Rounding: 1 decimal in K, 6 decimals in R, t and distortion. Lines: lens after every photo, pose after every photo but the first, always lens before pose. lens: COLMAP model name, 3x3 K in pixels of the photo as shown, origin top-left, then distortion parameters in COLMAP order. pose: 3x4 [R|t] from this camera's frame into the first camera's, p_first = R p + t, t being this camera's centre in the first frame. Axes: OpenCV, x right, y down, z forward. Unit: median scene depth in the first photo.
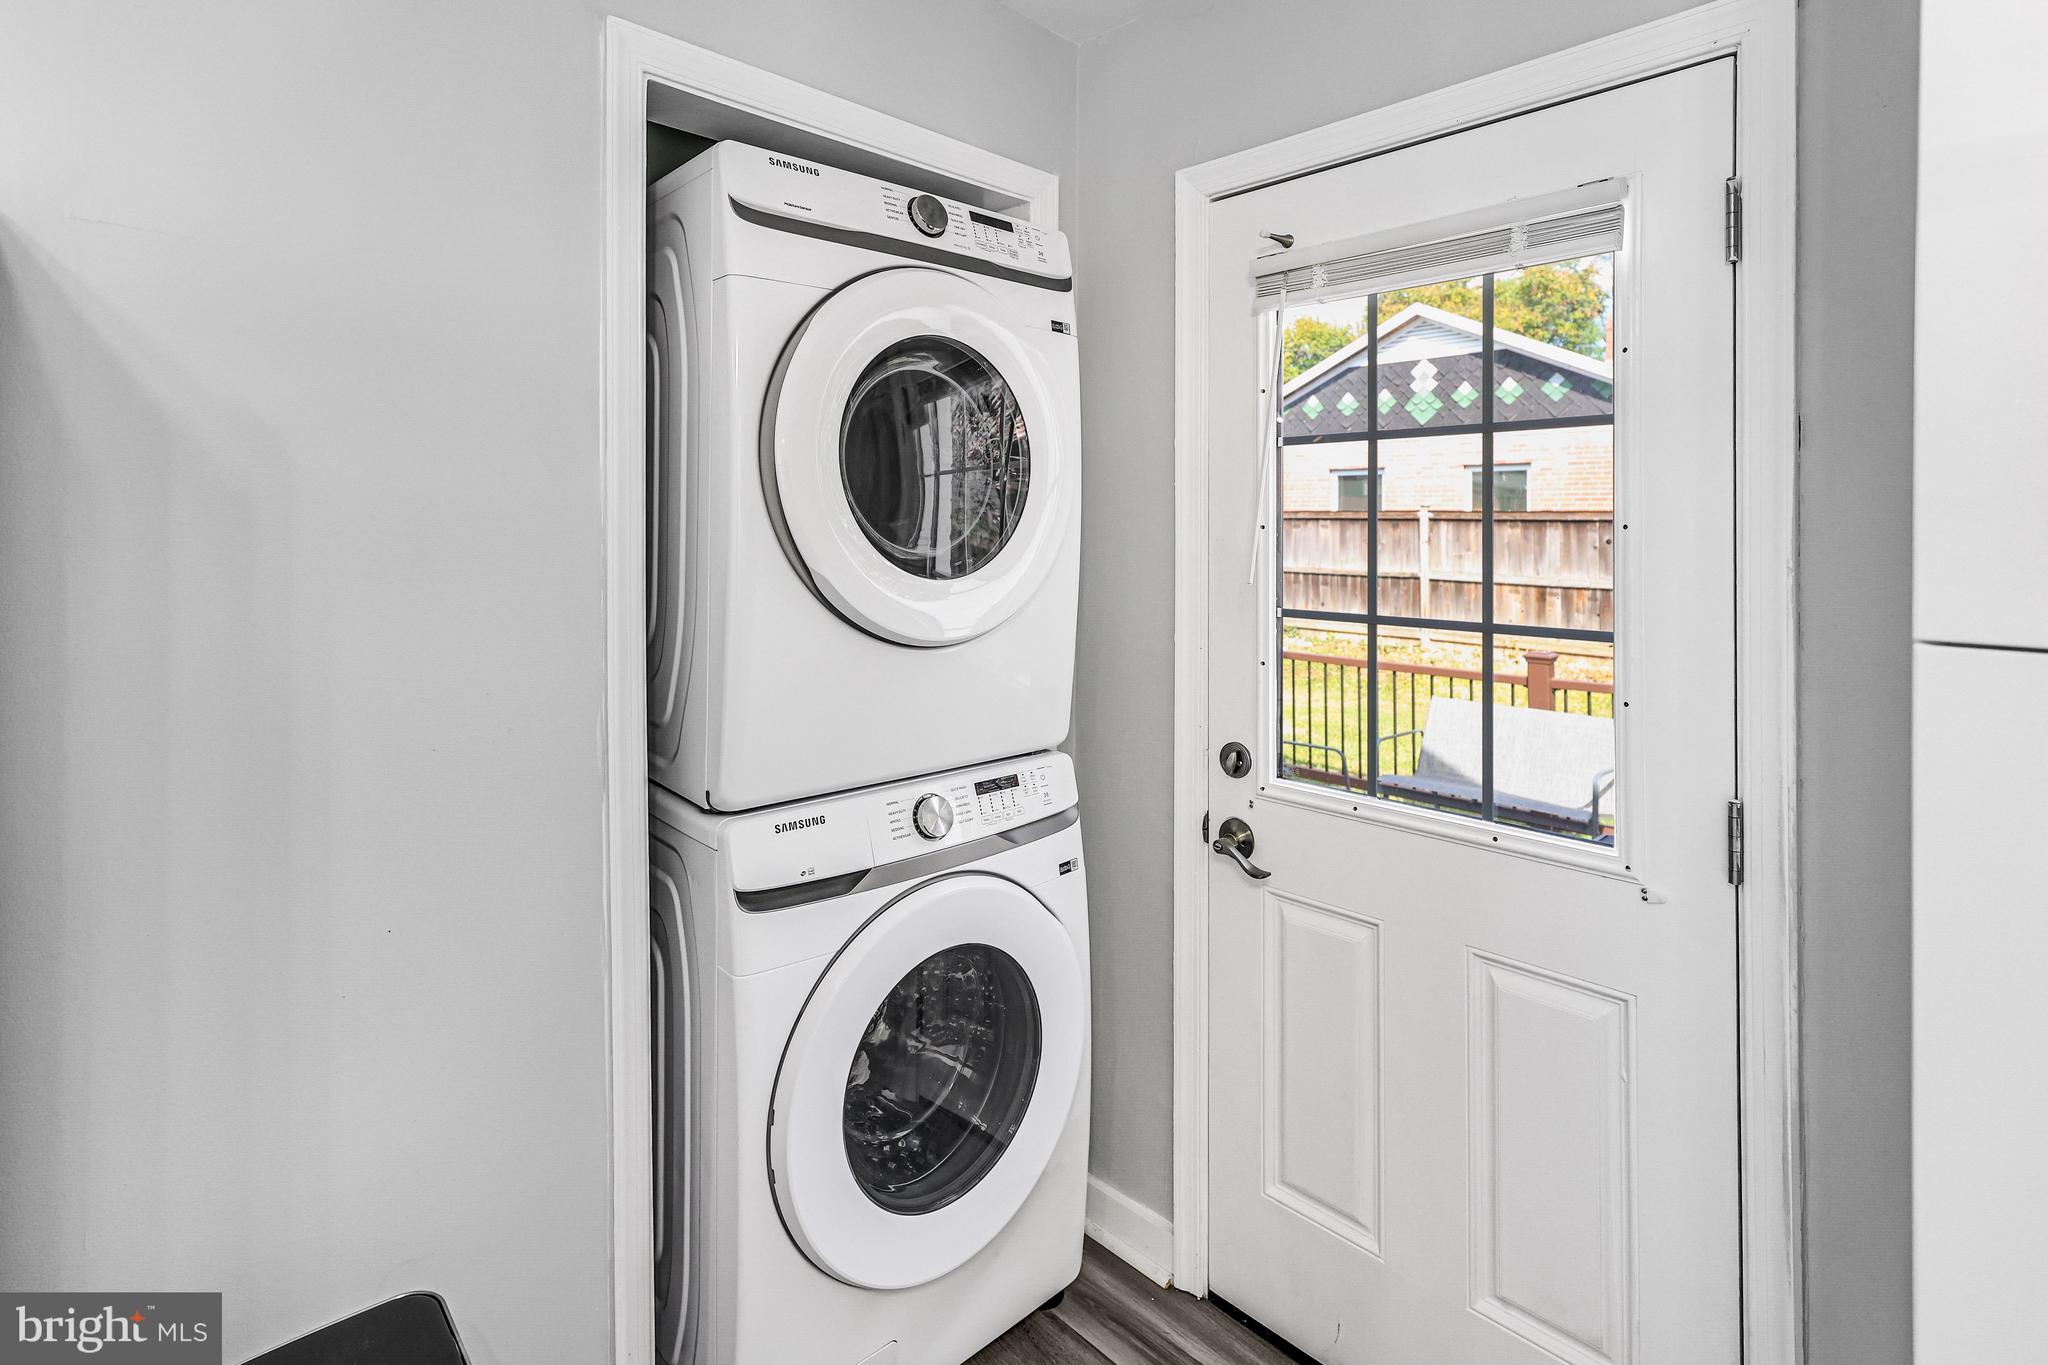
lens RADIAL K [[1060.7, 0, 997.6], [0, 1060.7, 520.1], [0, 0, 1]] dist [-0.002013, 0.000205]
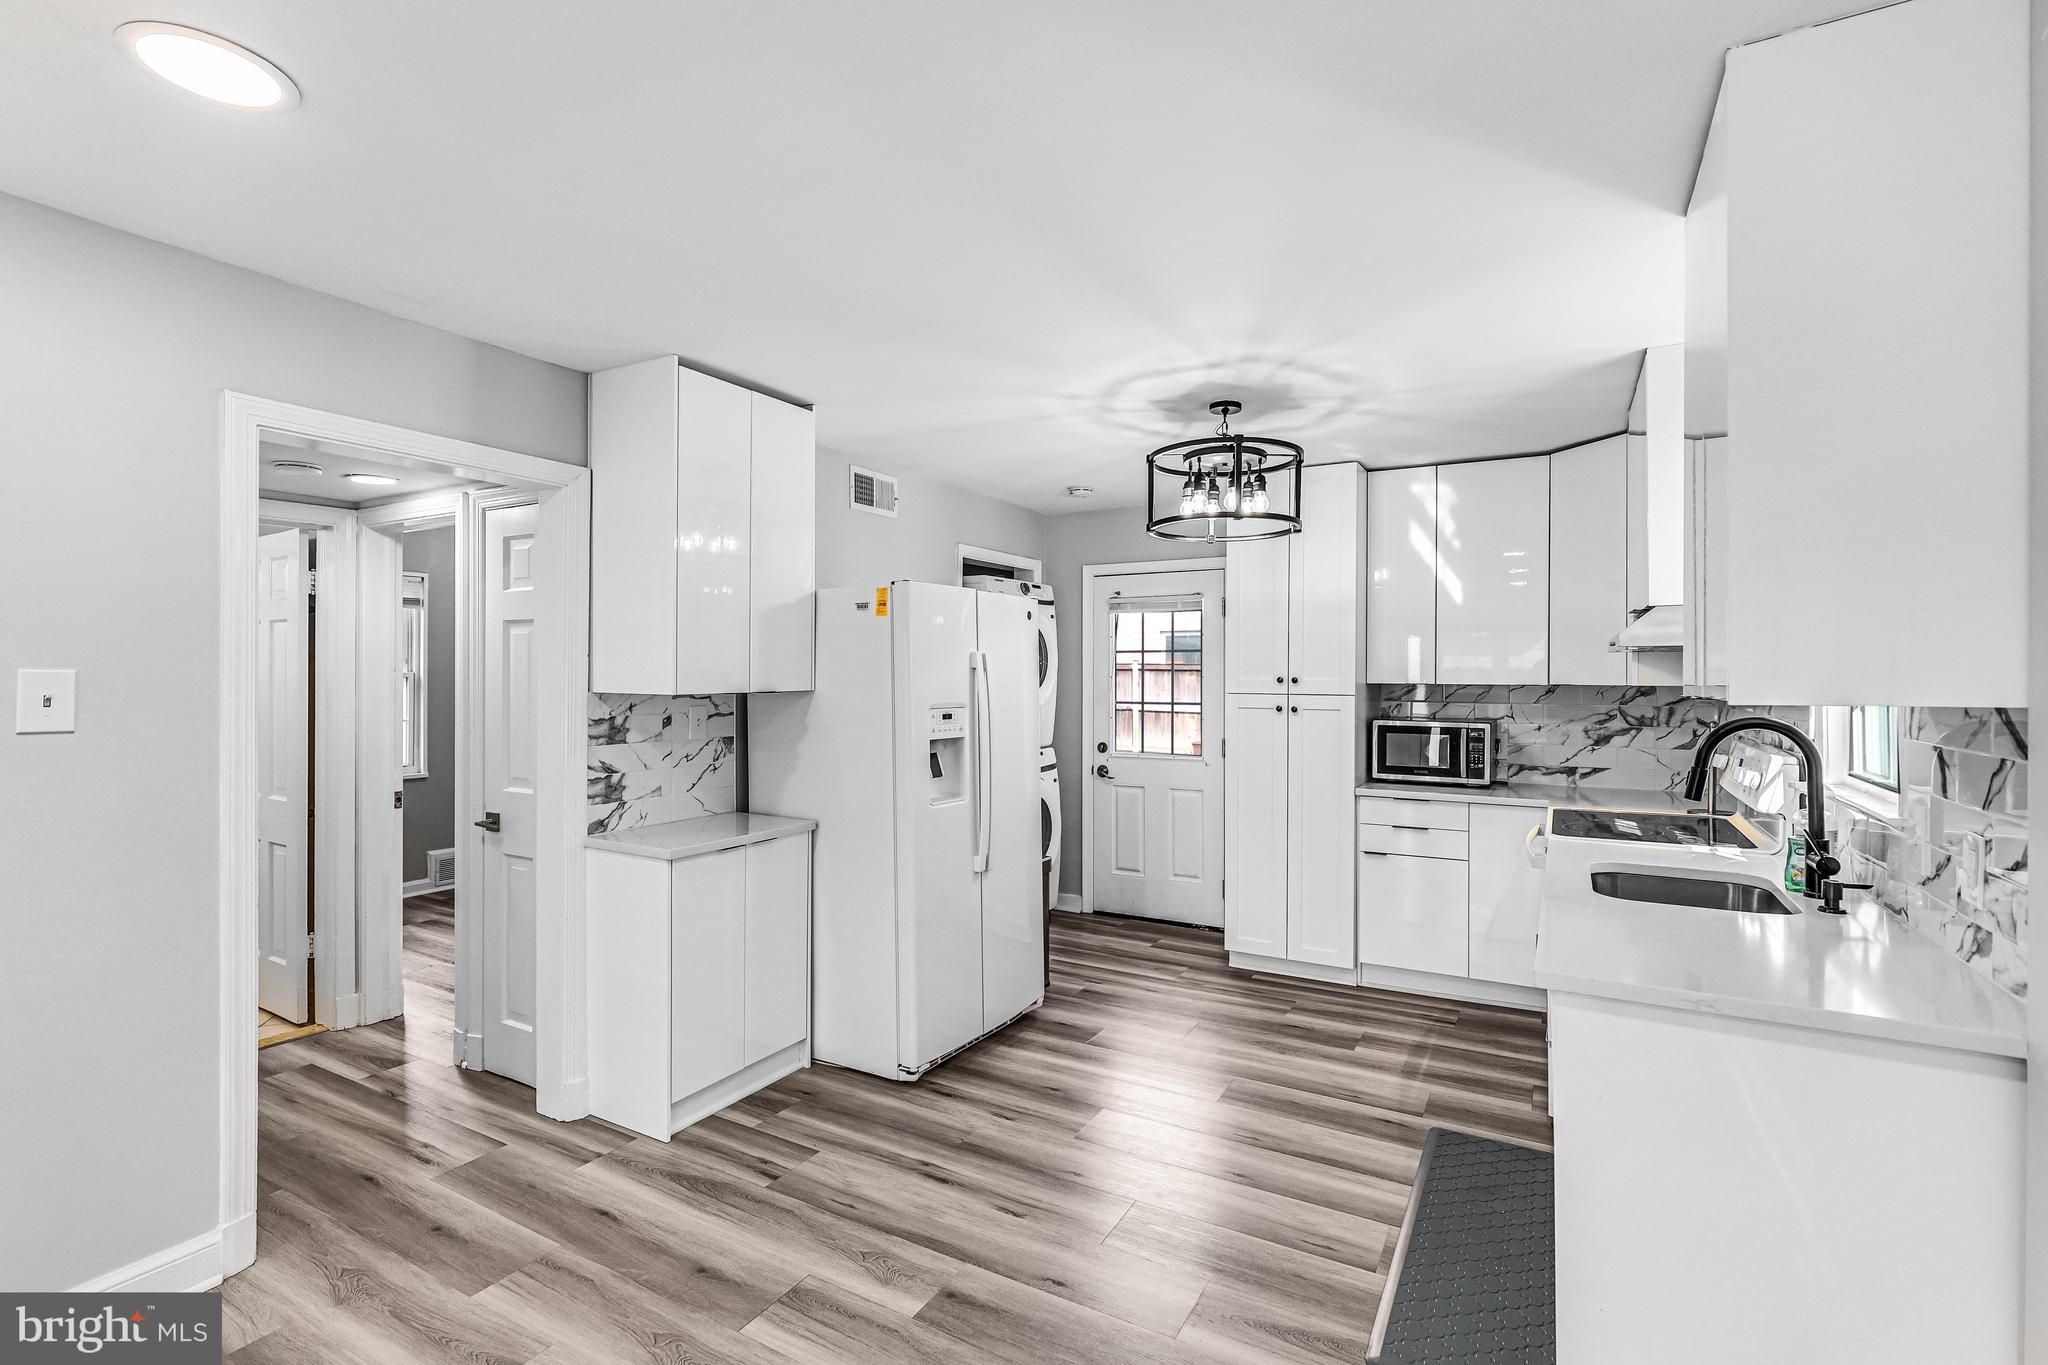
lens RADIAL K [[947.4, 0, 1023.1], [0, 947.4, 678.0], [0, 0, 1]] dist [-0.000267, 0.000249]
pose [[0.963177, -0.001408, 0.268863, -0.812696], [-0.001304, 0.999950, 0.009907, -0.021147], [-0.268864, -0.009893, 0.963127, -1.789916]]
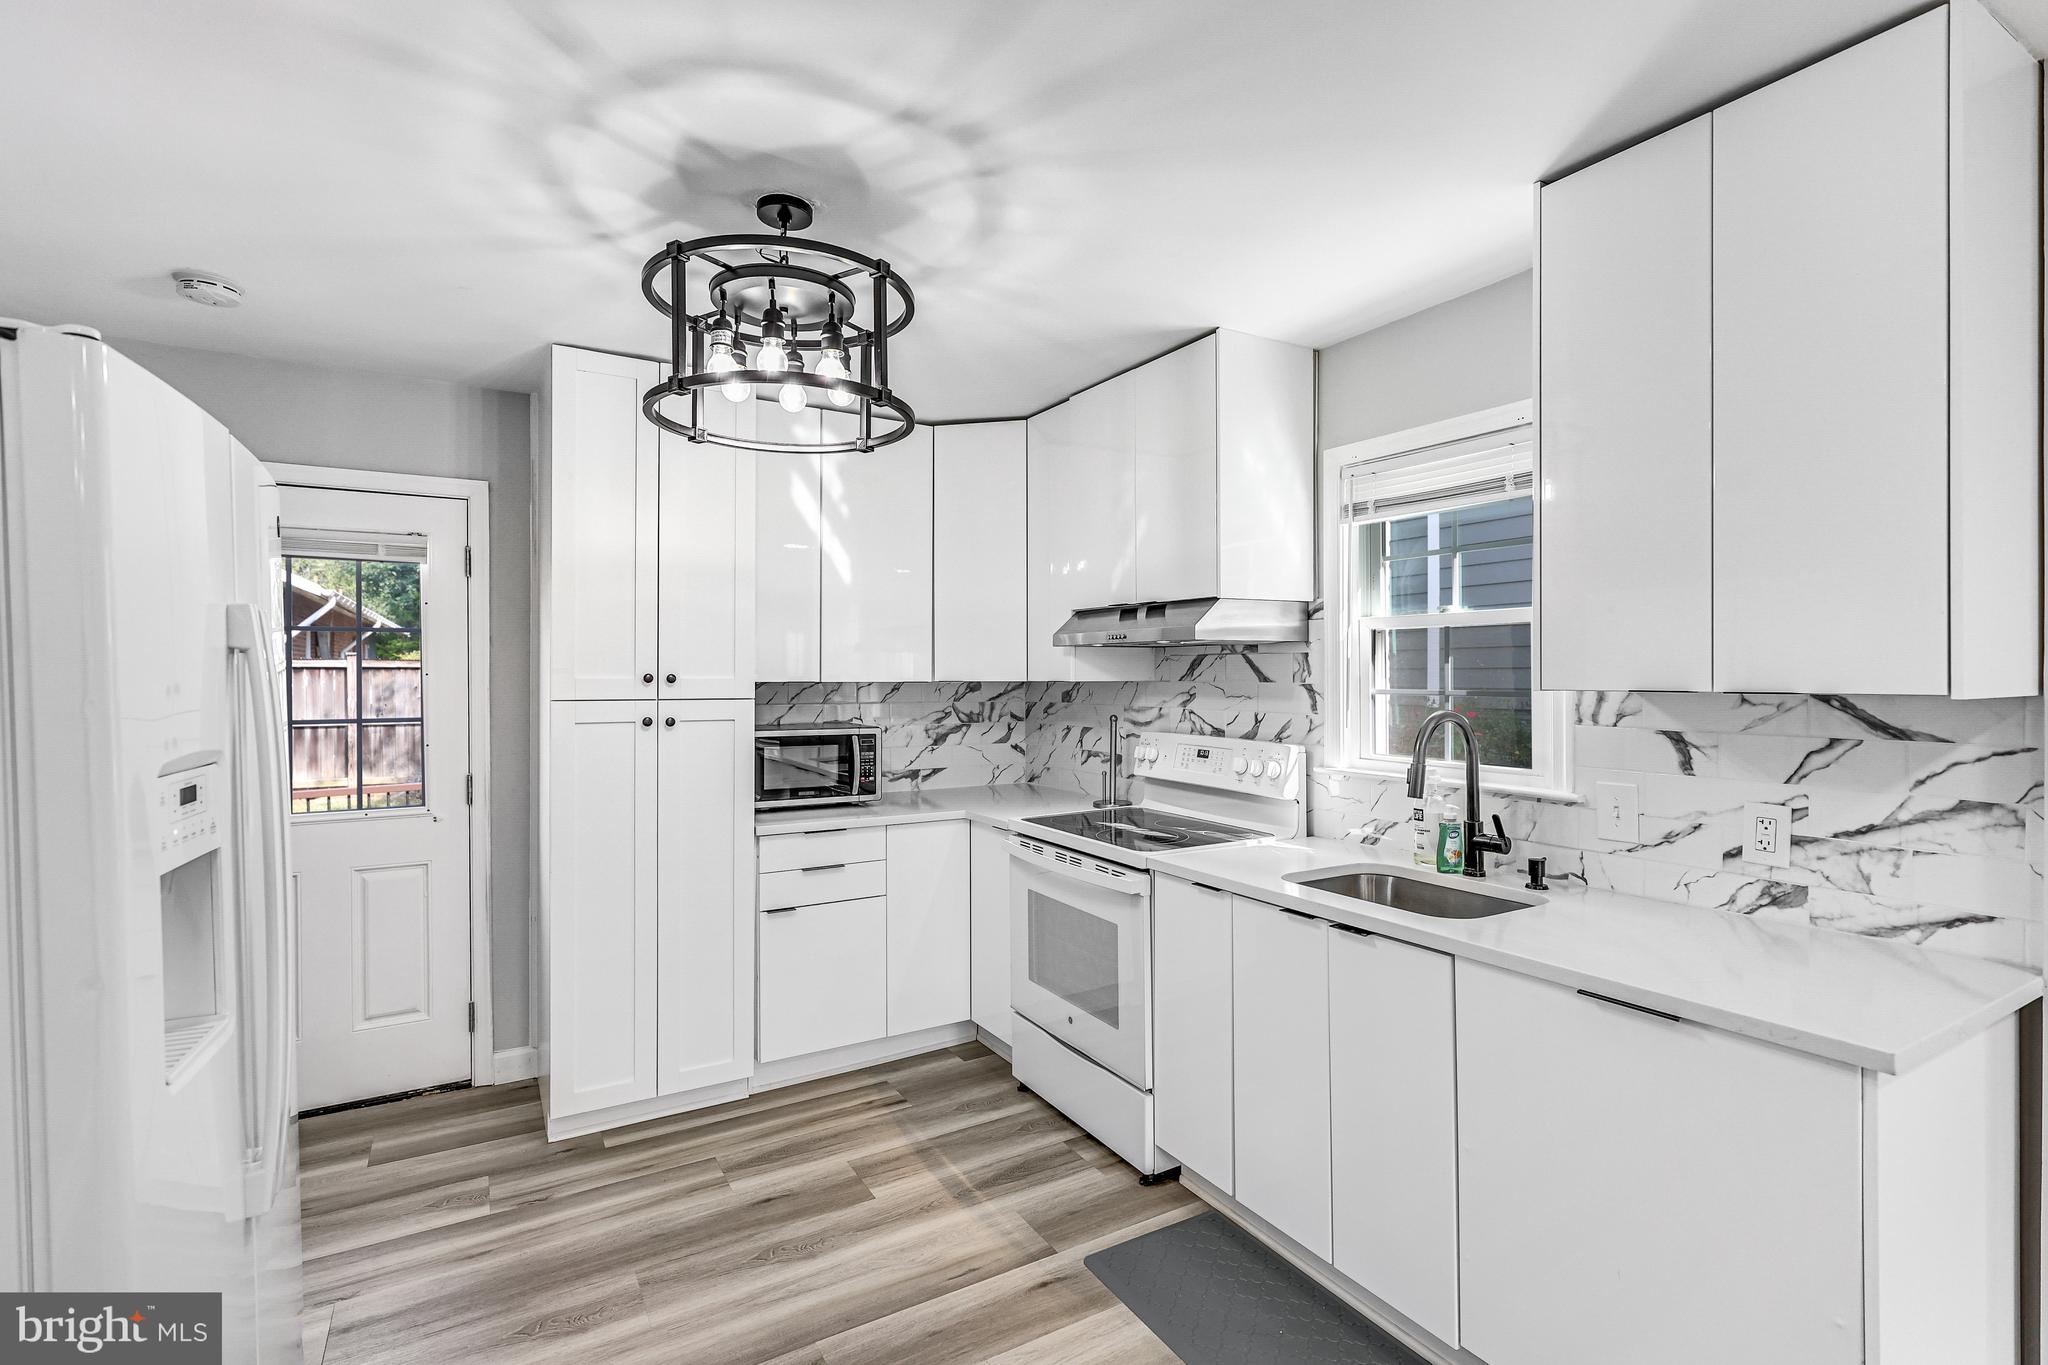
lens RADIAL K [[947.4, 0, 1023.0], [0, 947.4, 678.8], [0, 0, 1]] dist [-0.000267, 0.000249]
pose [[0.242960, -0.008866, 0.969996, -0.919633], [-0.004669, 0.999936, 0.010309, -0.011830], [-0.970025, -0.007033, 0.242903, -0.673150]]
